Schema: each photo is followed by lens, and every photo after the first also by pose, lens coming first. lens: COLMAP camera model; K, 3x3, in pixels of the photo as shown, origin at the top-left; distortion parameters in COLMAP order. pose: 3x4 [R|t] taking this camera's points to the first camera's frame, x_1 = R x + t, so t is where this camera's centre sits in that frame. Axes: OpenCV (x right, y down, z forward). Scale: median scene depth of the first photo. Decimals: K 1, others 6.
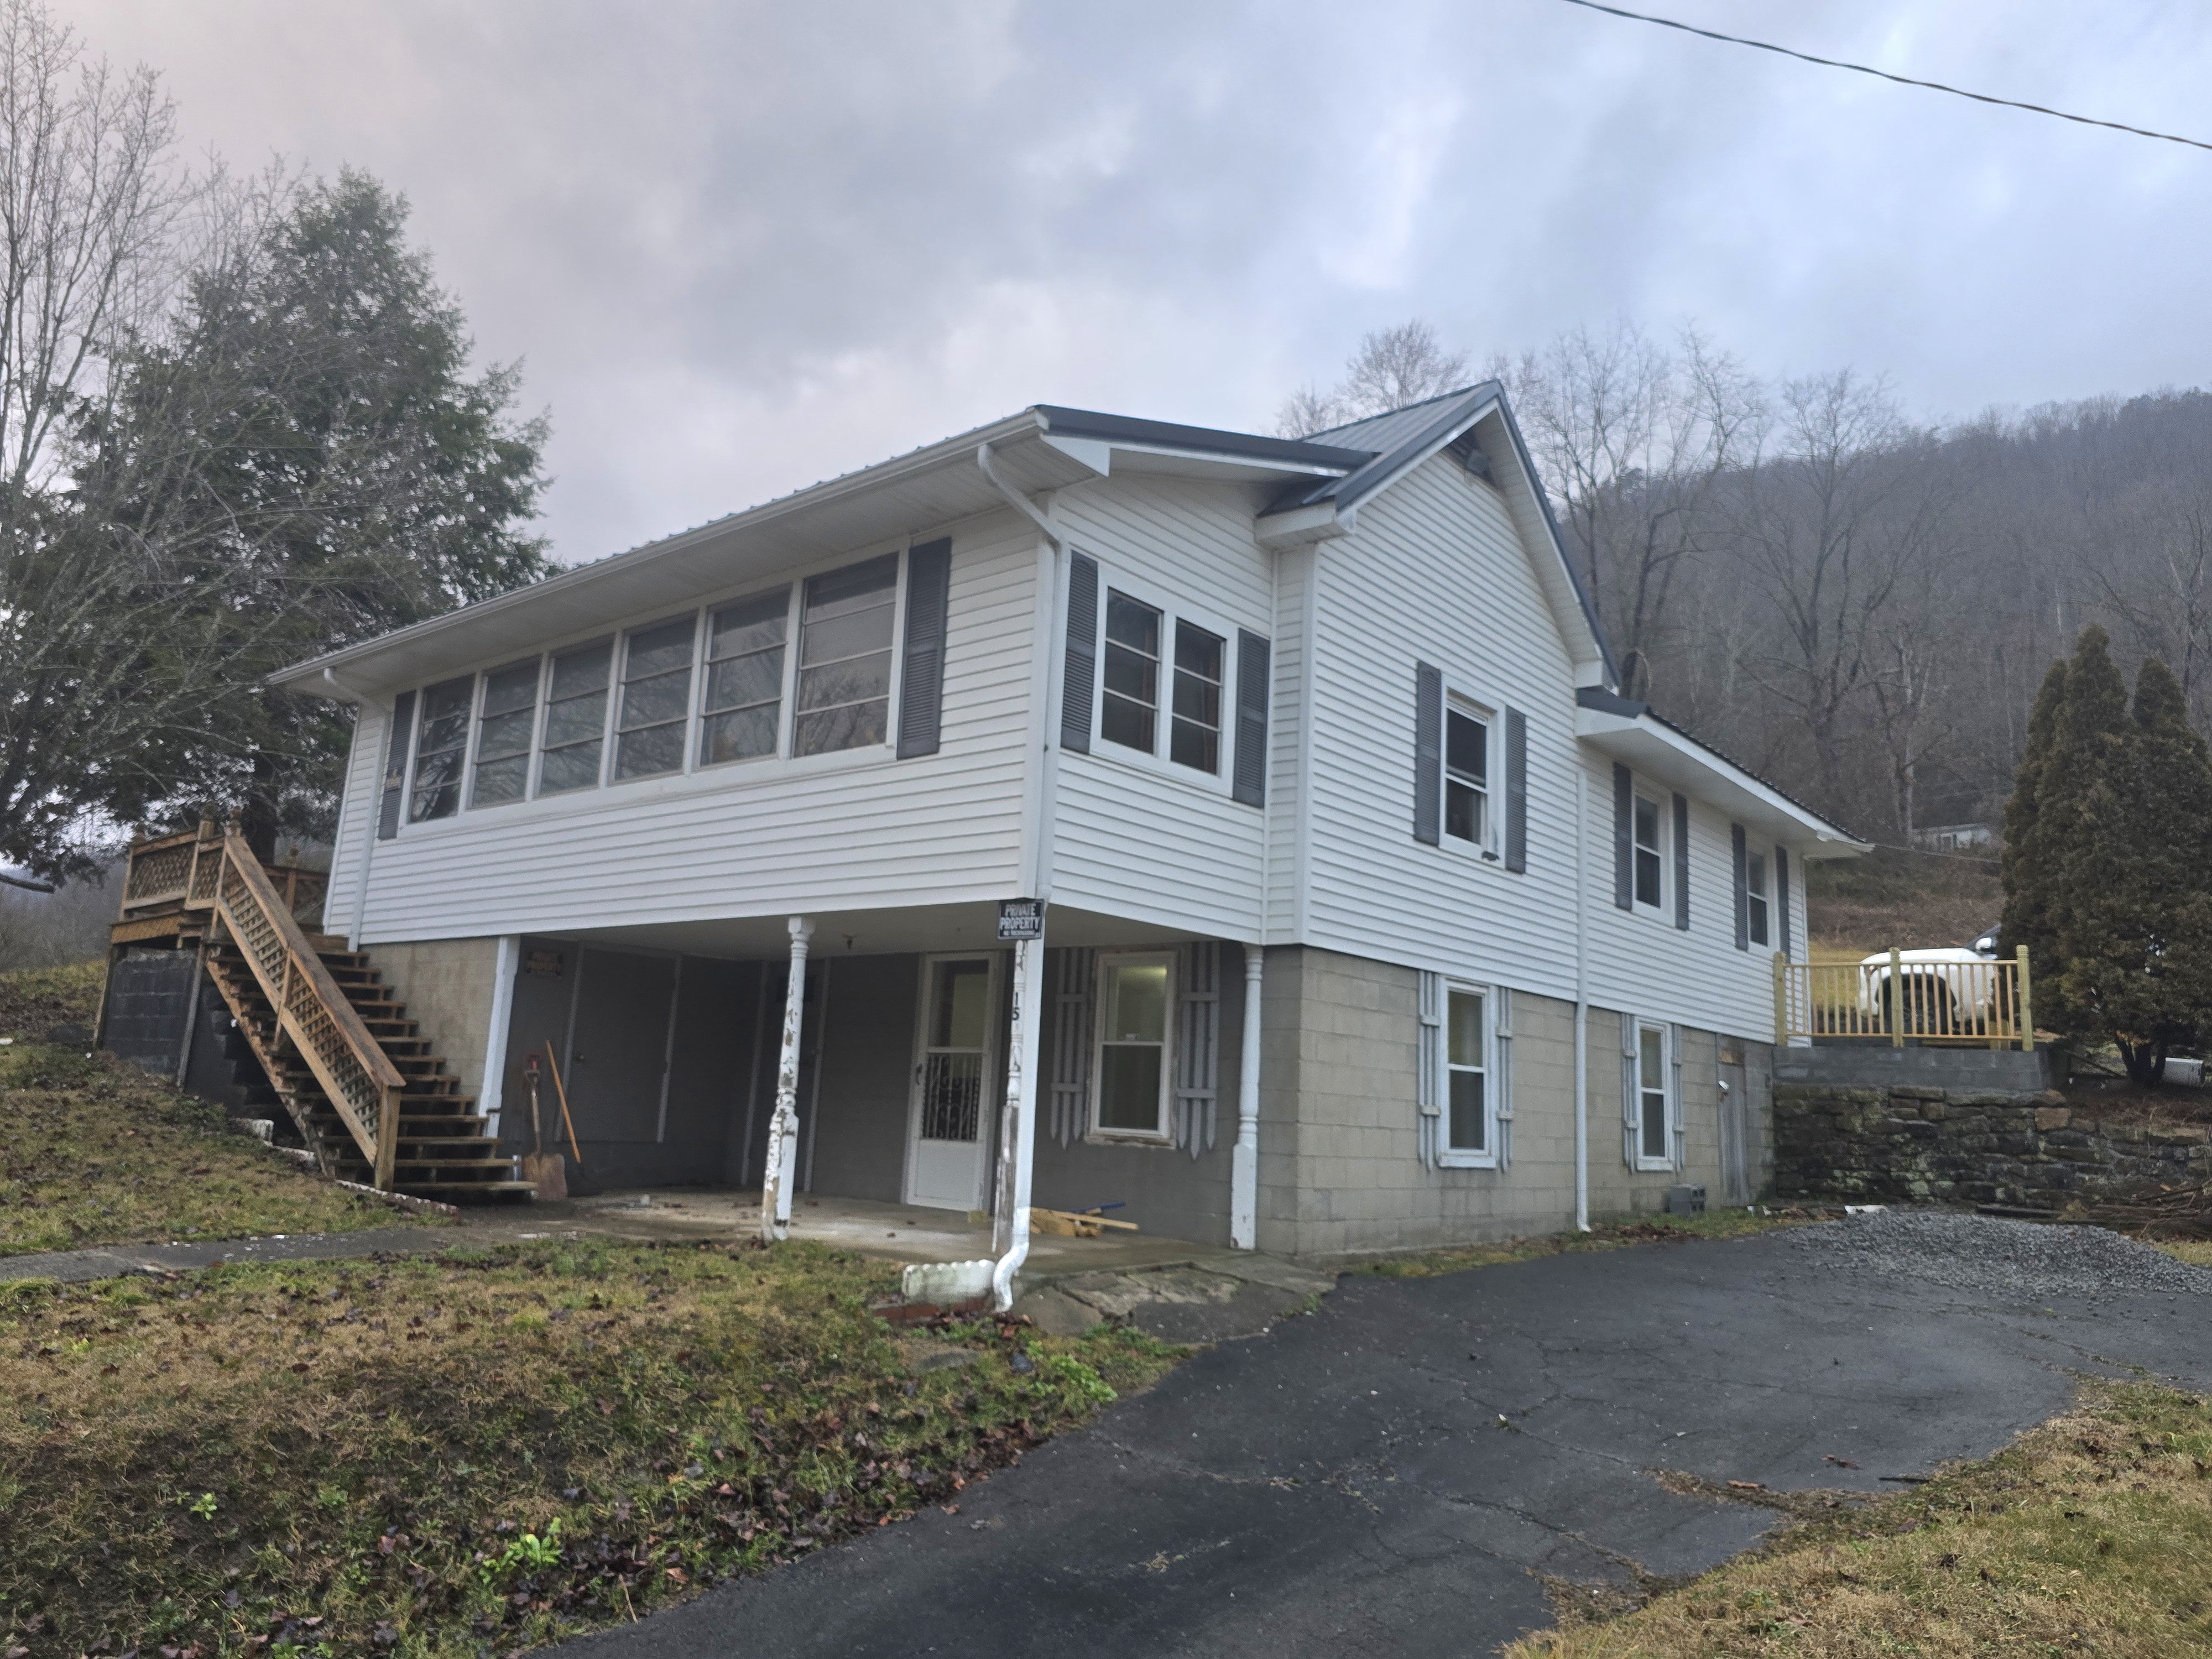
lens RADIAL K [[1478.0, 0, 1081.7], [0, 1478.0, 836.2], [0, 0, 1]] dist [0.033590, -0.031910]
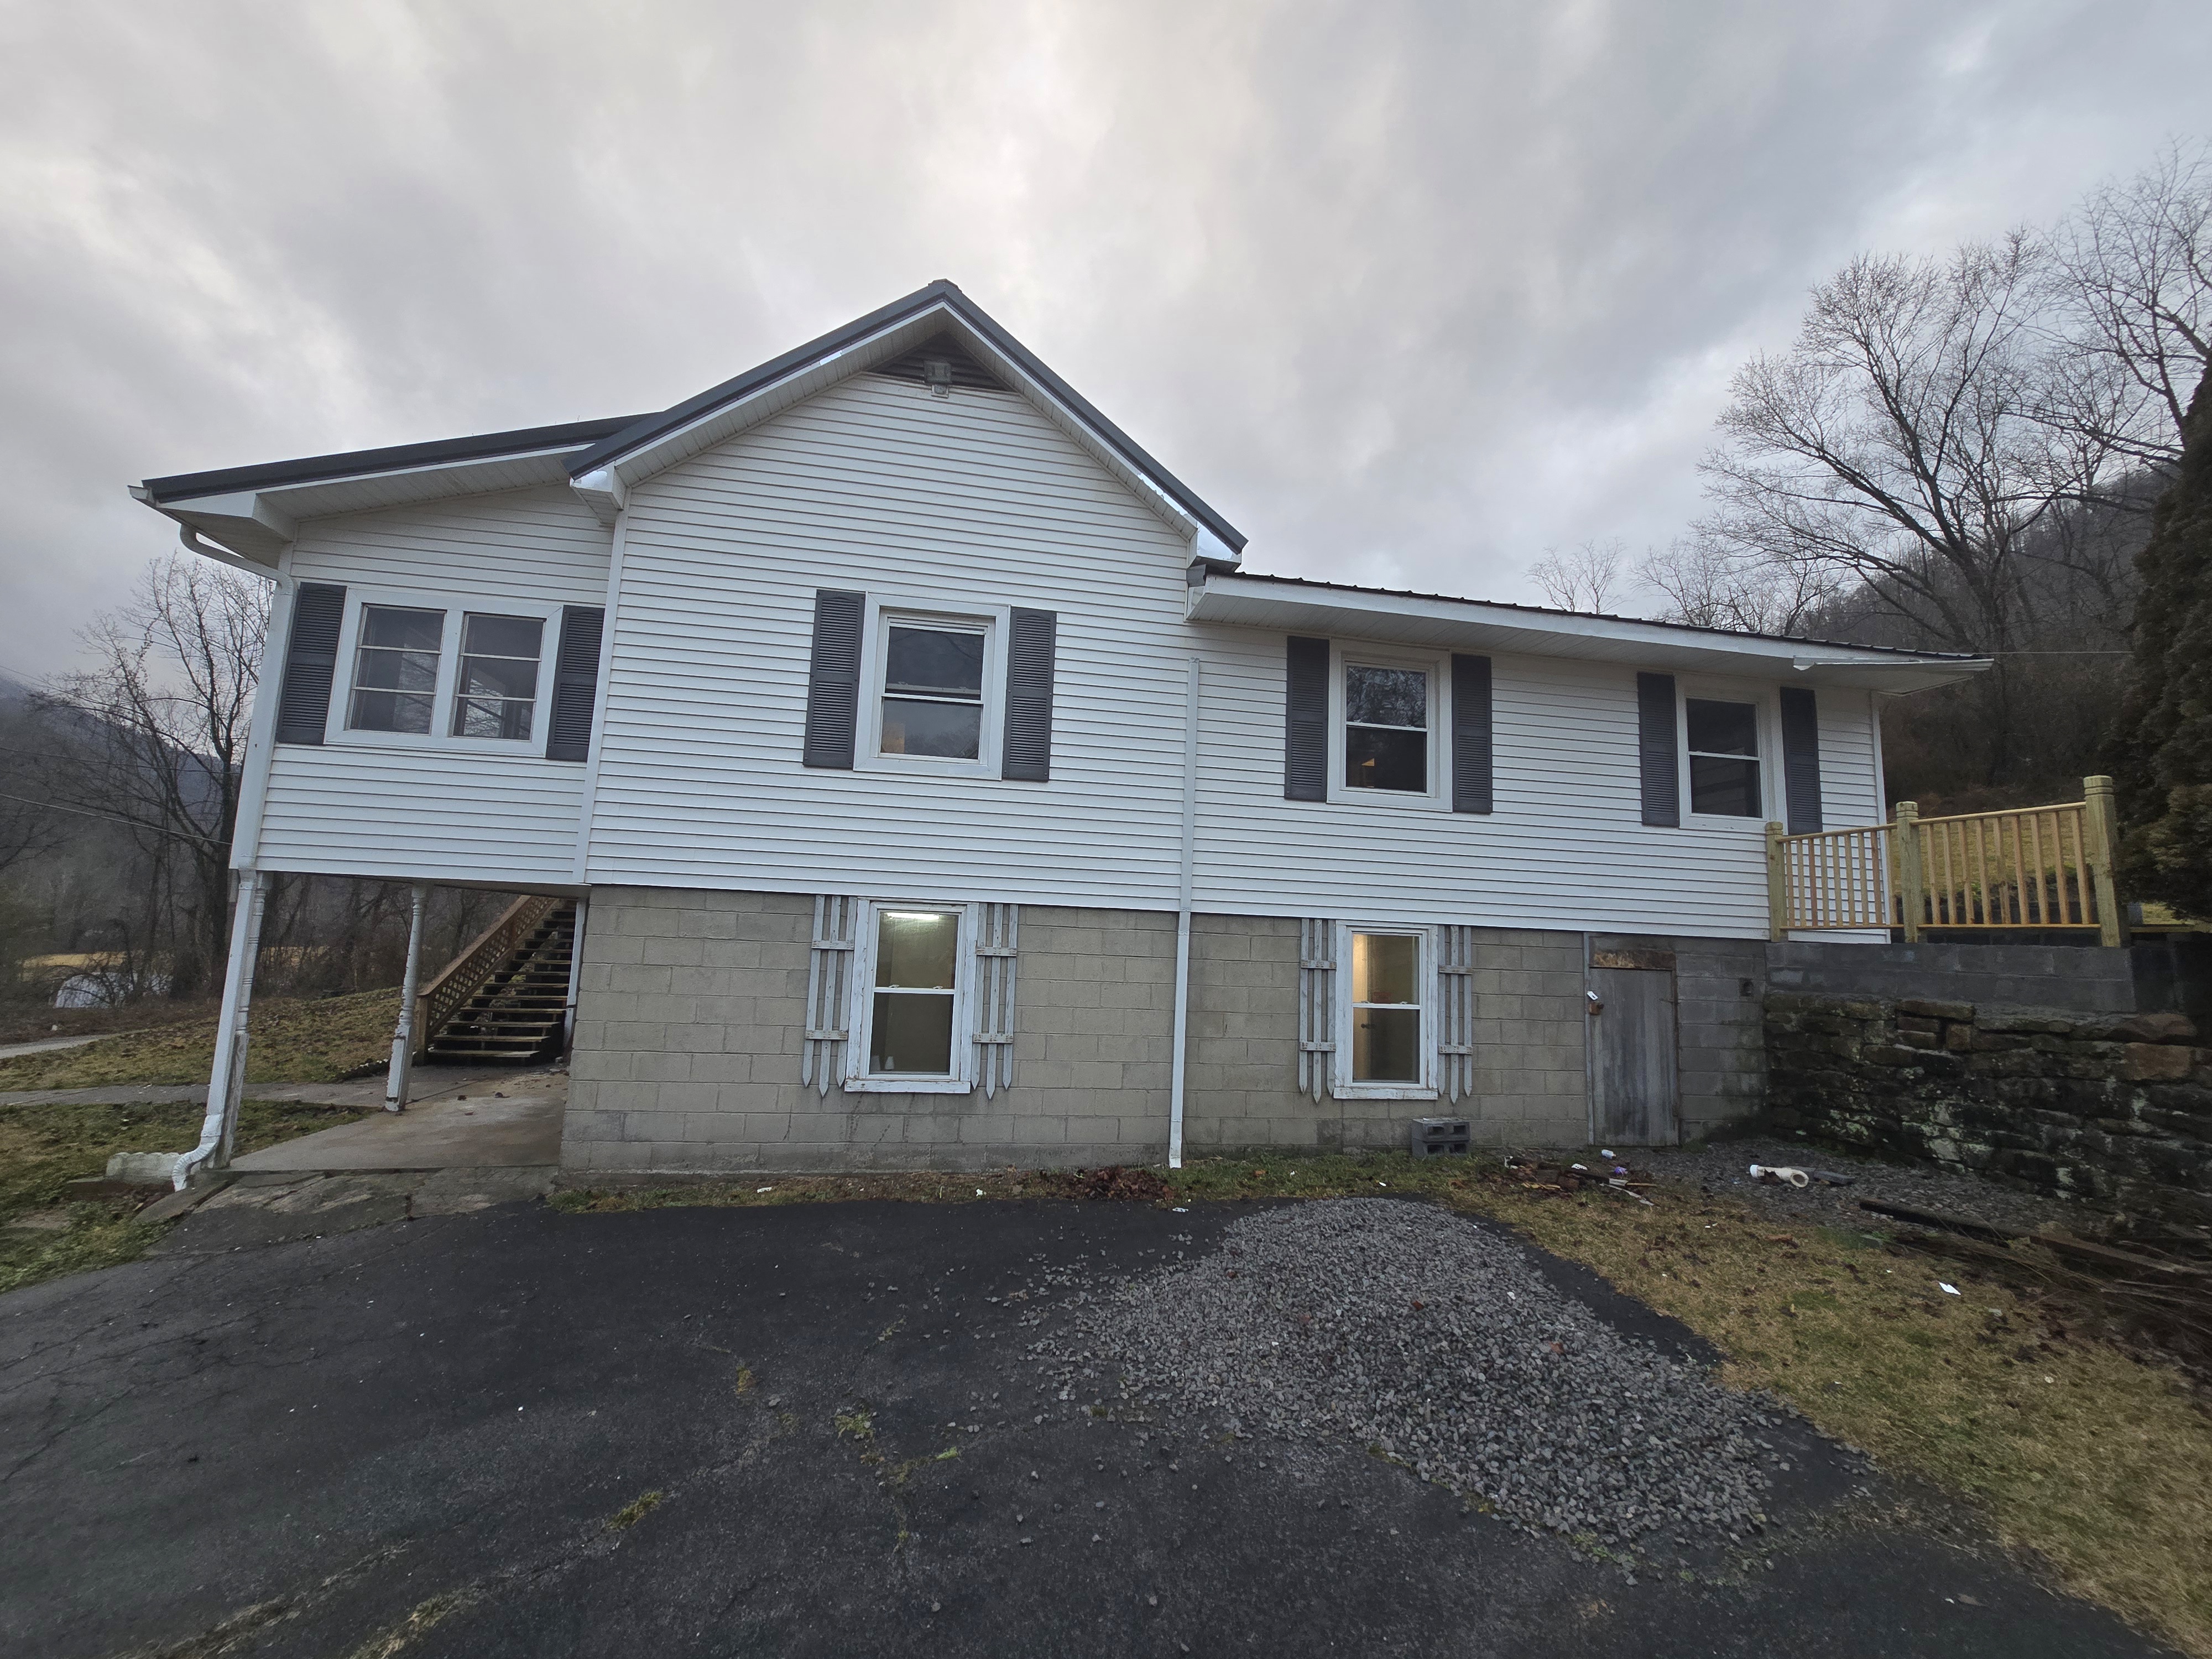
lens RADIAL K [[892.5, 0, 1086.8], [0, 892.5, 839.0], [0, 0, 1]] dist [-0.005531, 0.001491]
pose [[0.779023, -0.094297, -0.619864, 0.662914], [0.111892, 0.993664, -0.010539, 0.070542], [0.616931, -0.061148, 0.784638, 0.567896]]
